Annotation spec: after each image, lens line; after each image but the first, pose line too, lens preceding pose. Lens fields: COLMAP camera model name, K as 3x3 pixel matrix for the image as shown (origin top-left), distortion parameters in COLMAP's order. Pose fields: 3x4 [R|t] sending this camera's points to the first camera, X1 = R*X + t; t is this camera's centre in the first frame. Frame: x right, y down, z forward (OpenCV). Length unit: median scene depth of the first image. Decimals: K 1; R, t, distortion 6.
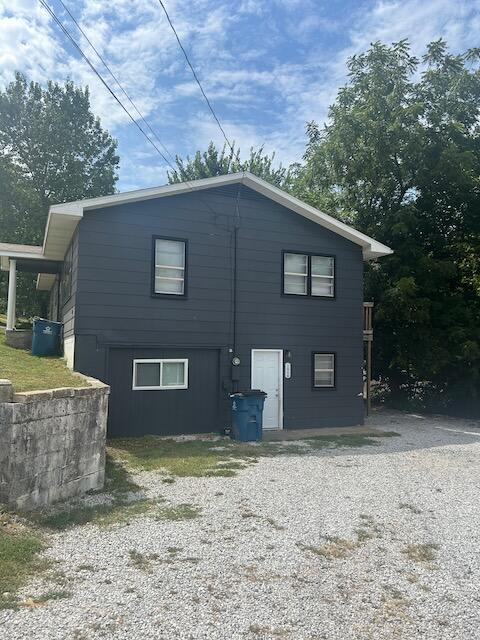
lens RADIAL K [[492.0, 0, 239.9], [0, 492.0, 332.2], [0, 0, 1]] dist [0.029781, -0.002250]
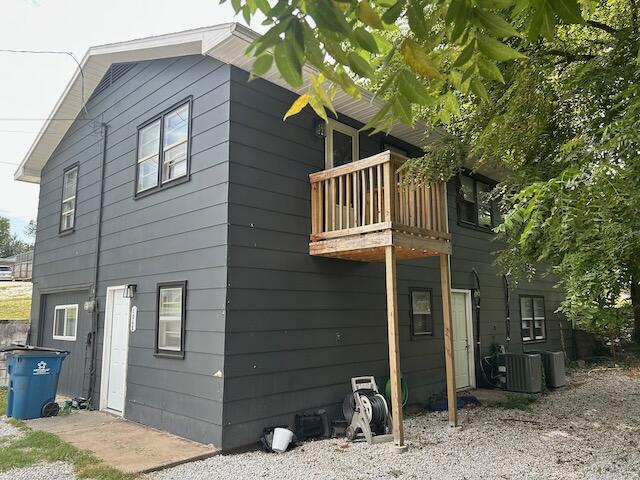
lens RADIAL K [[492.0, 0, 320.0], [0, 492.0, 240.0], [0, 0, 1]] dist [0.029781, -0.002250]
pose [[0.371991, -0.152548, -0.915616, 0.737247], [0.049117, 0.988256, -0.144696, 0.081609], [0.926936, 0.008853, 0.375115, 0.978770]]
